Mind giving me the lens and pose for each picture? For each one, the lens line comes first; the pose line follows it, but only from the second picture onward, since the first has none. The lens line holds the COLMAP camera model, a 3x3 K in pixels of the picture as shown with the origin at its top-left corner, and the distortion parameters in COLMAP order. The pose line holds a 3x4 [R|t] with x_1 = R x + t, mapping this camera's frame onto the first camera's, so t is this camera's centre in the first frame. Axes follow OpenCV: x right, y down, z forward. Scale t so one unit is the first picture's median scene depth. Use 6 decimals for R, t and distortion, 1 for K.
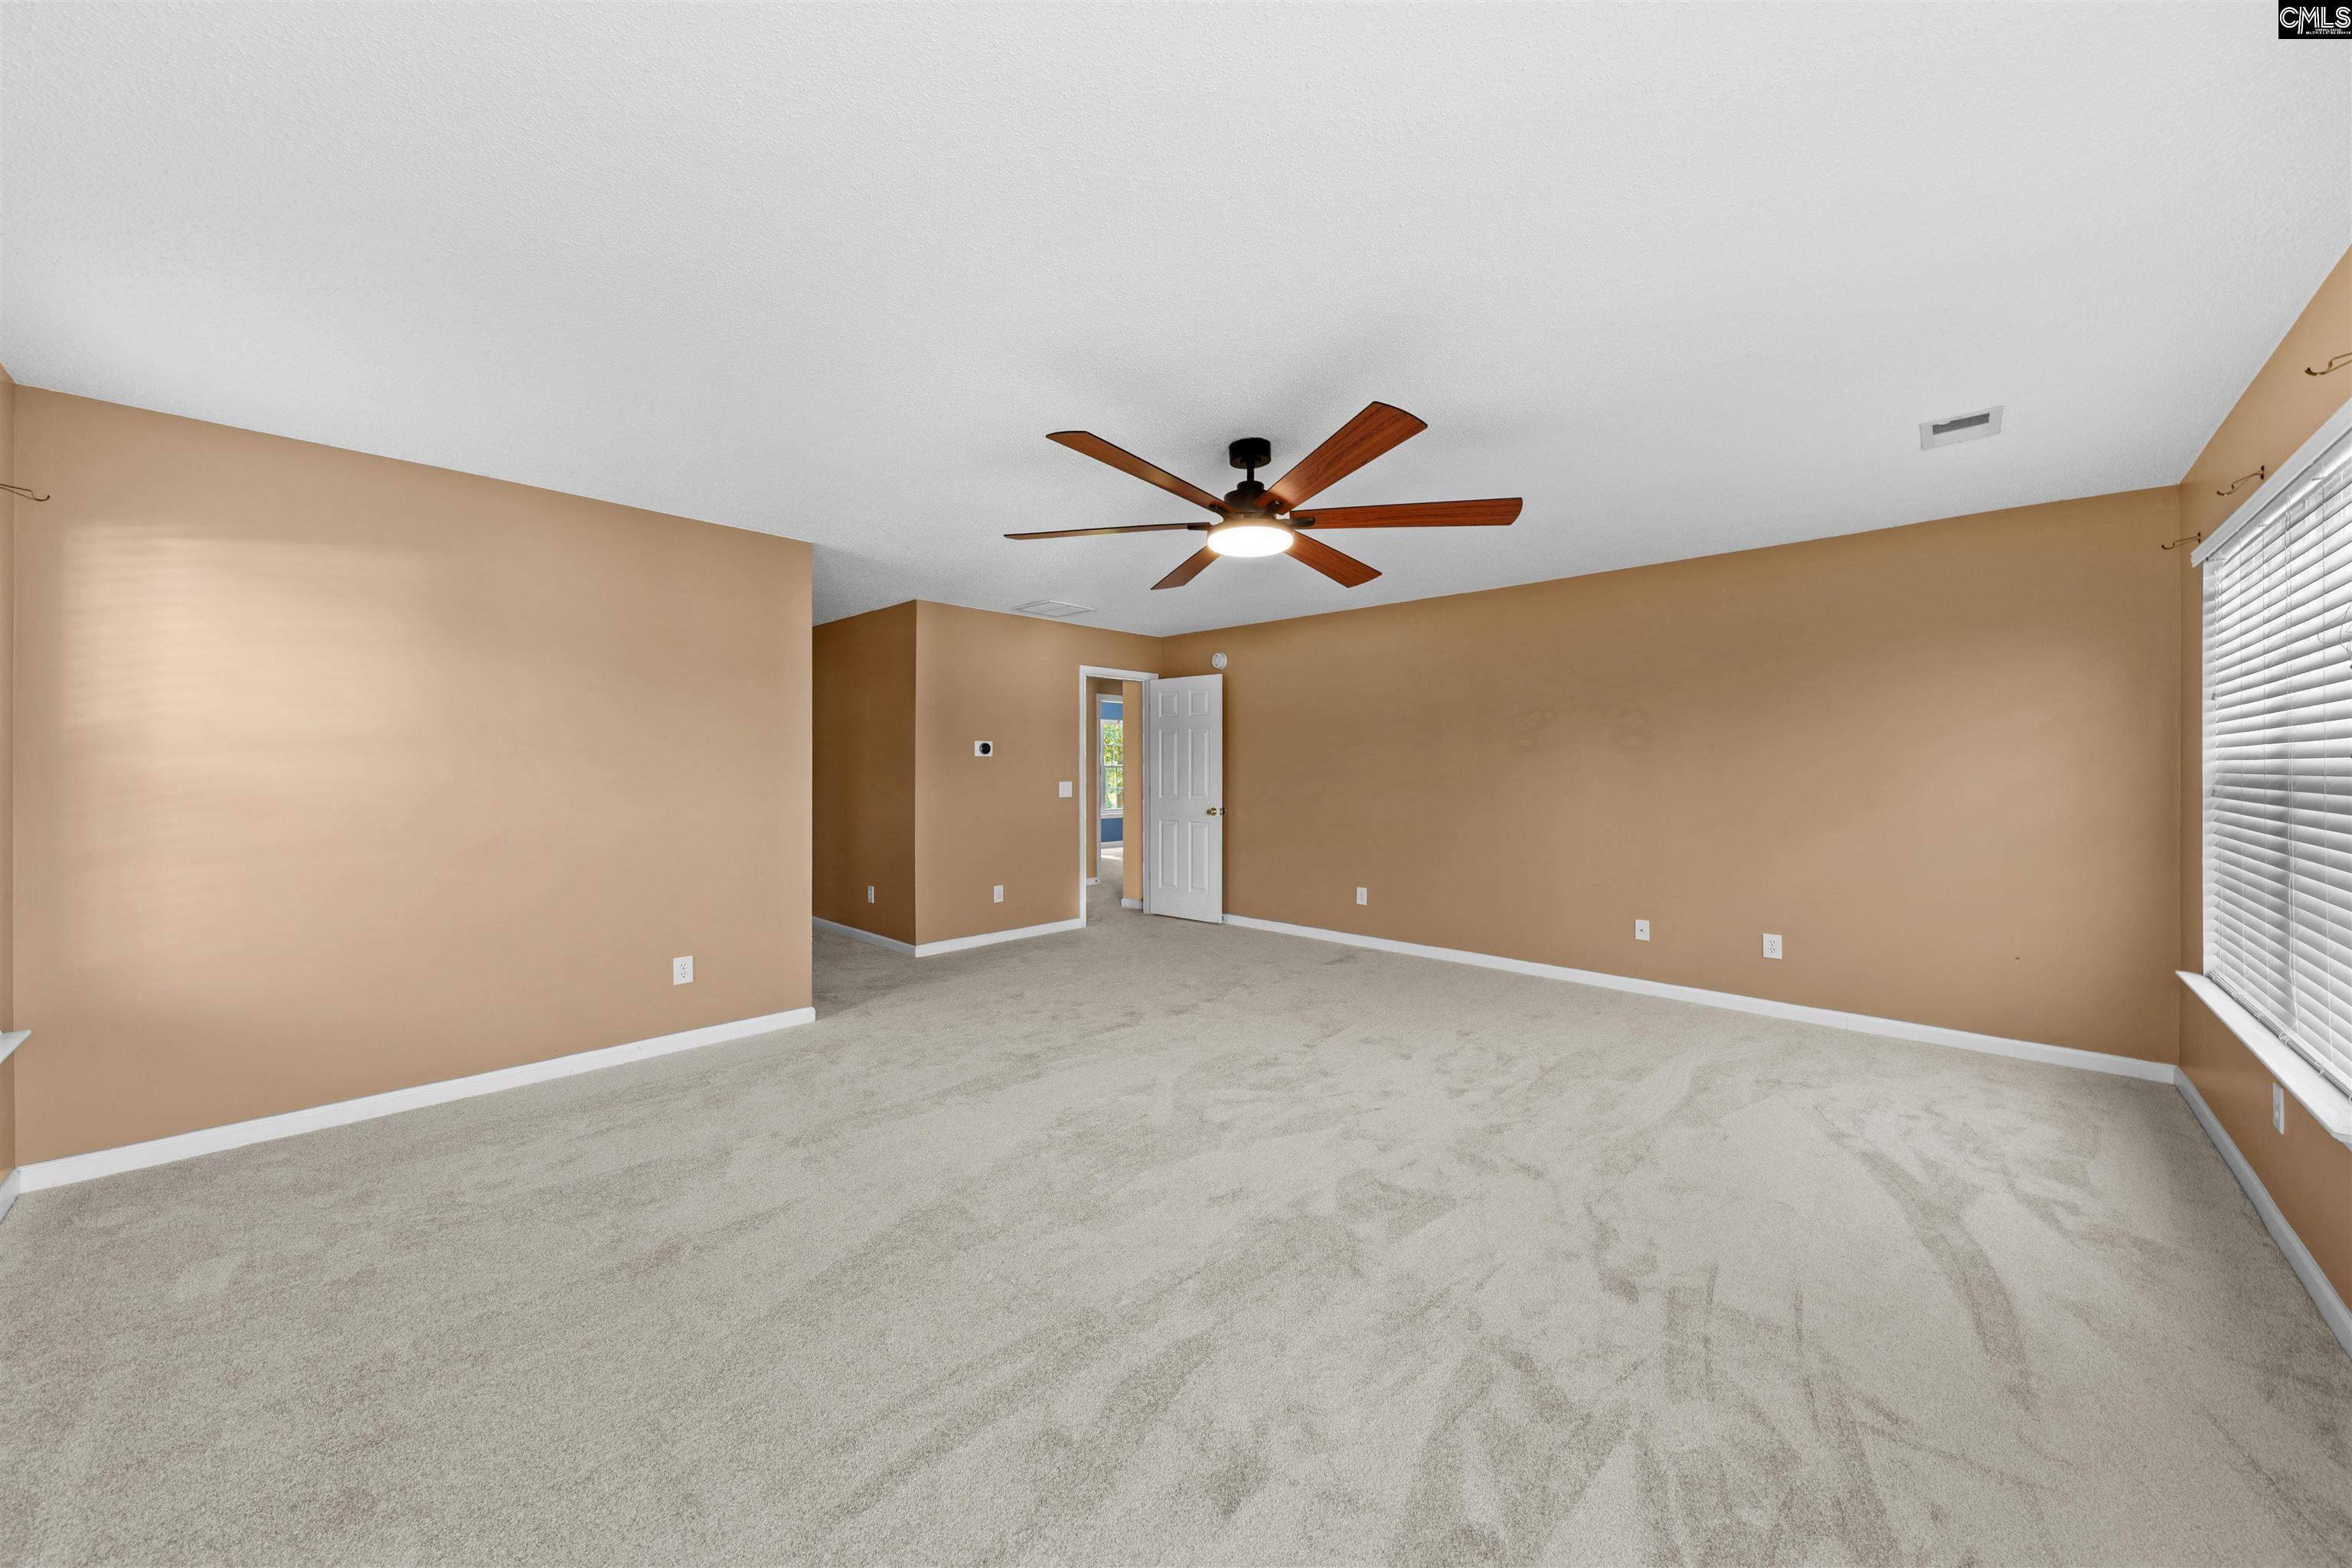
lens RADIAL K [[831.0, 0, 1183.3], [0, 831.0, 773.6], [0, 0, 1]] dist [-0.000068, -0.000843]
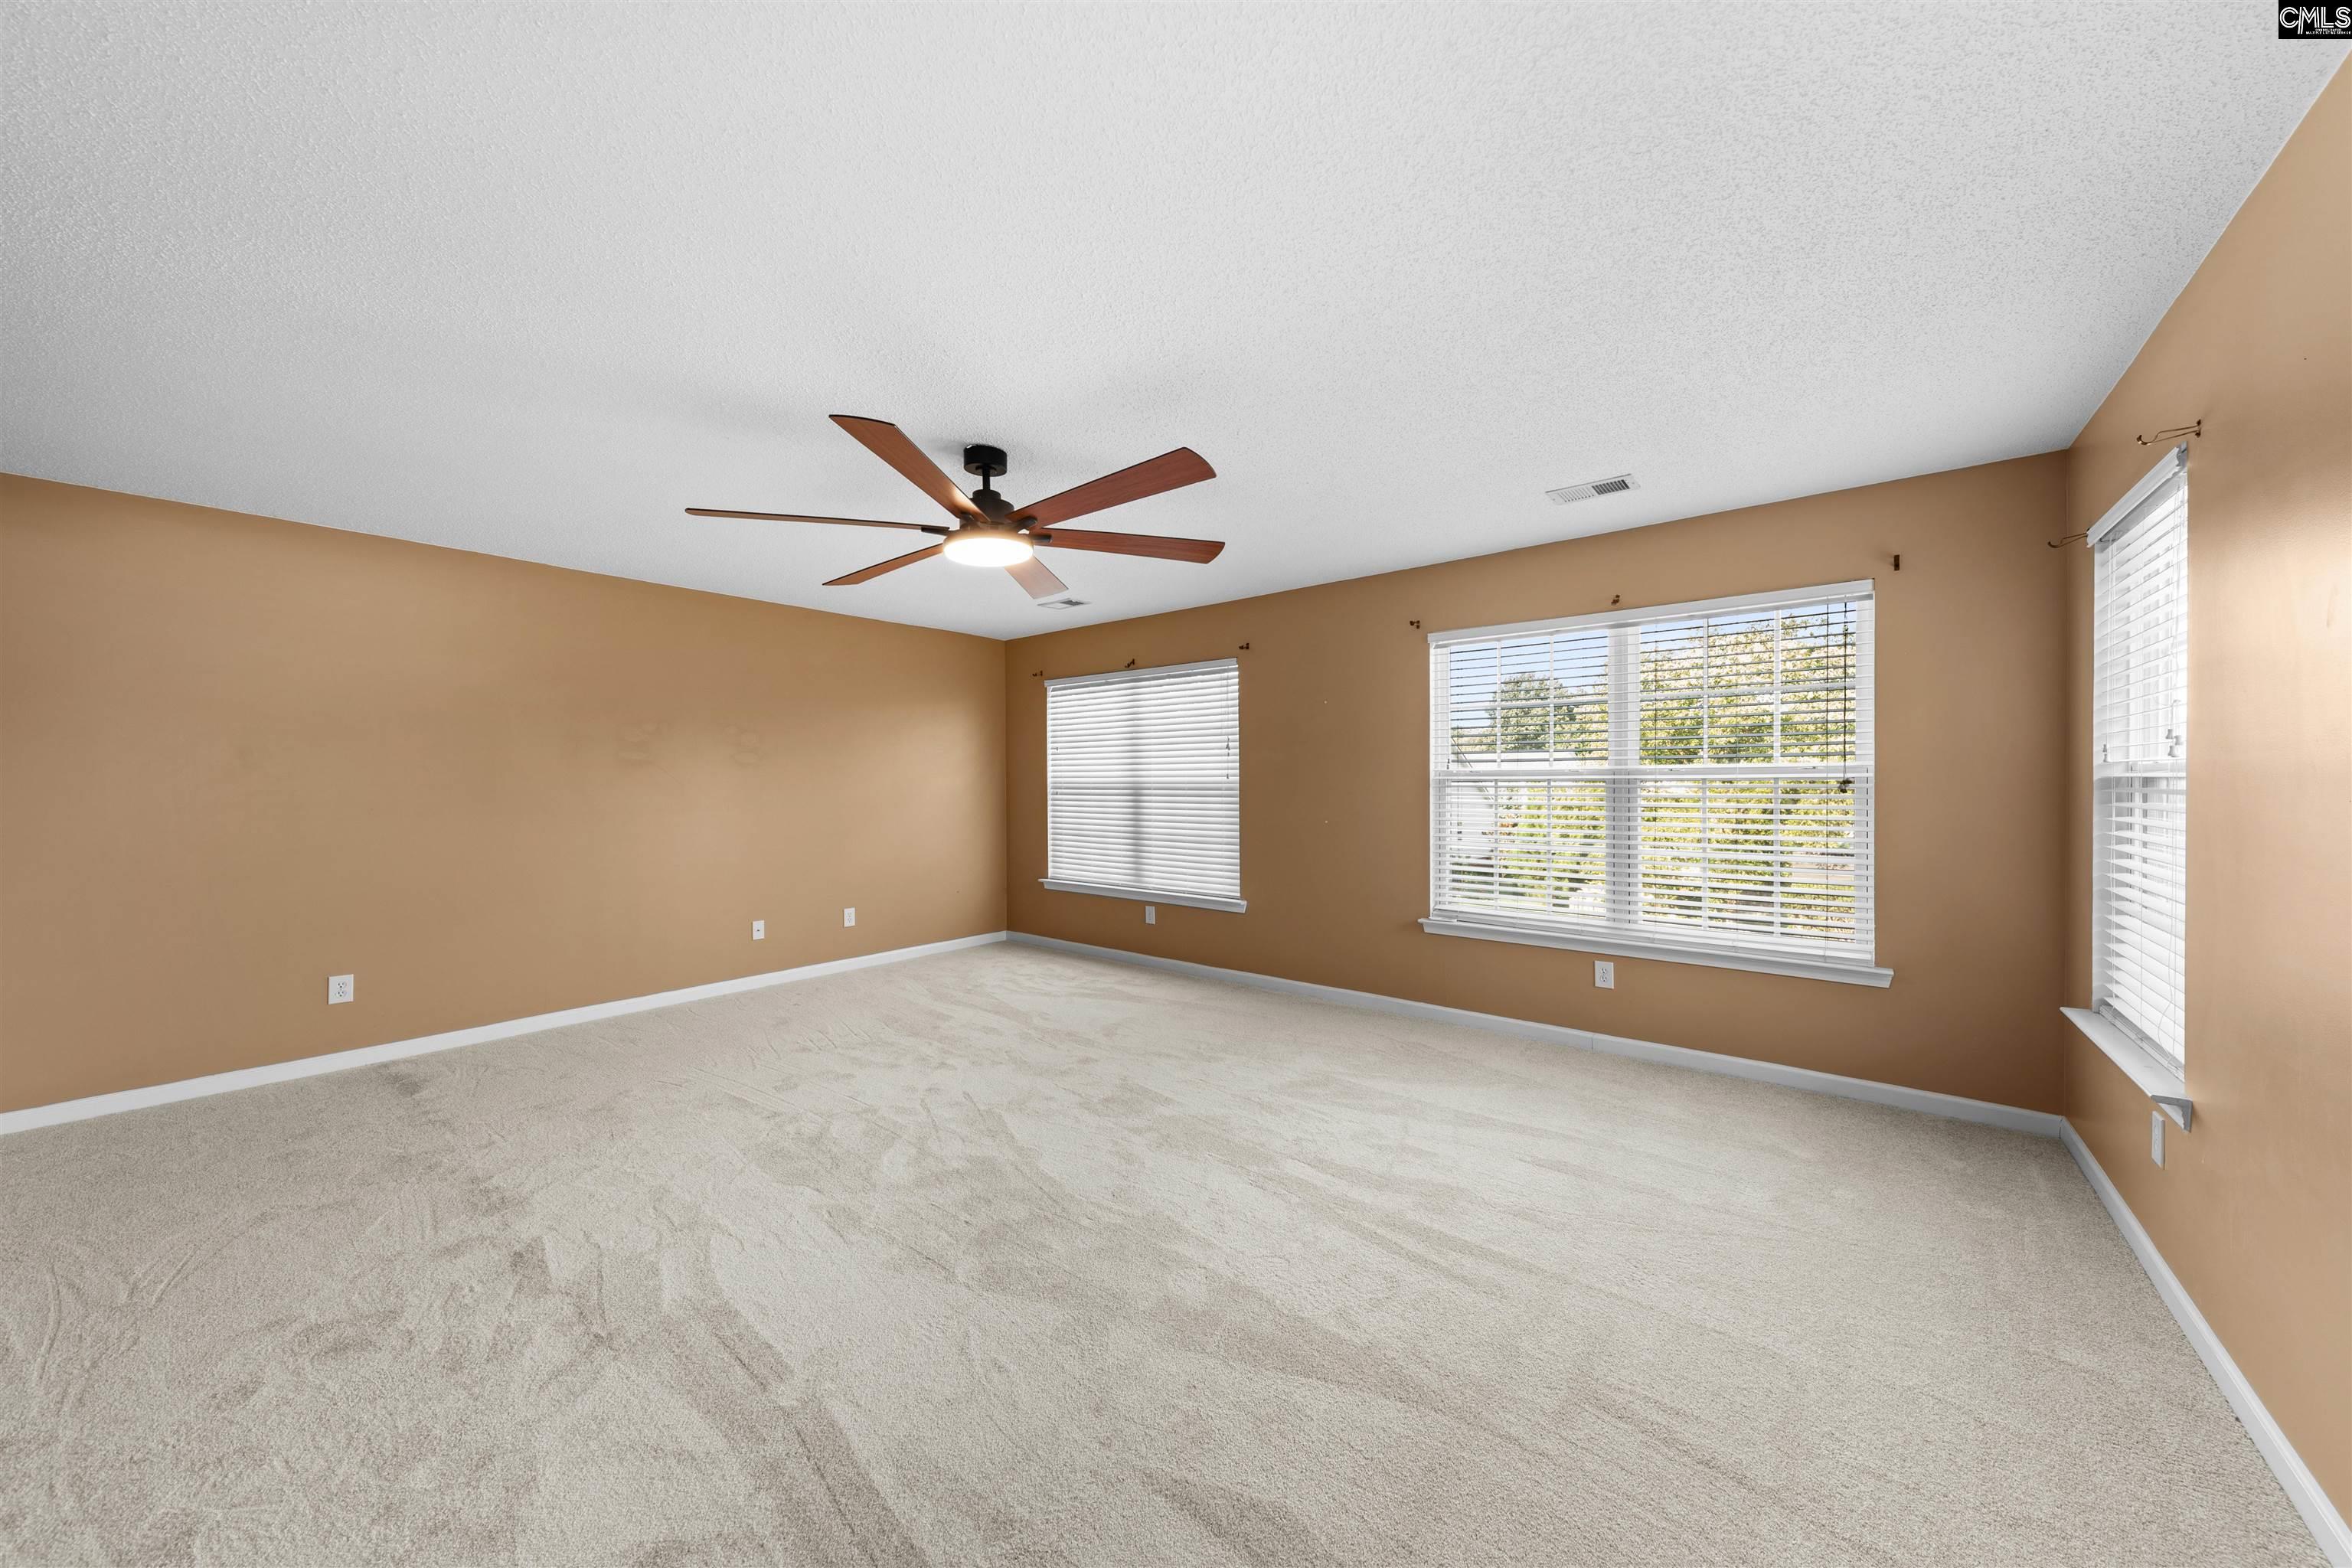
lens RADIAL K [[831.0, 0, 1158.3], [0, 831.0, 786.9], [0, 0, 1]] dist [-0.000068, -0.000843]
pose [[-0.083107, -0.005671, 0.996524, -0.826468], [0.008404, 0.999944, 0.006391, -0.004213], [-0.996505, 0.008906, -0.083055, 0.795892]]
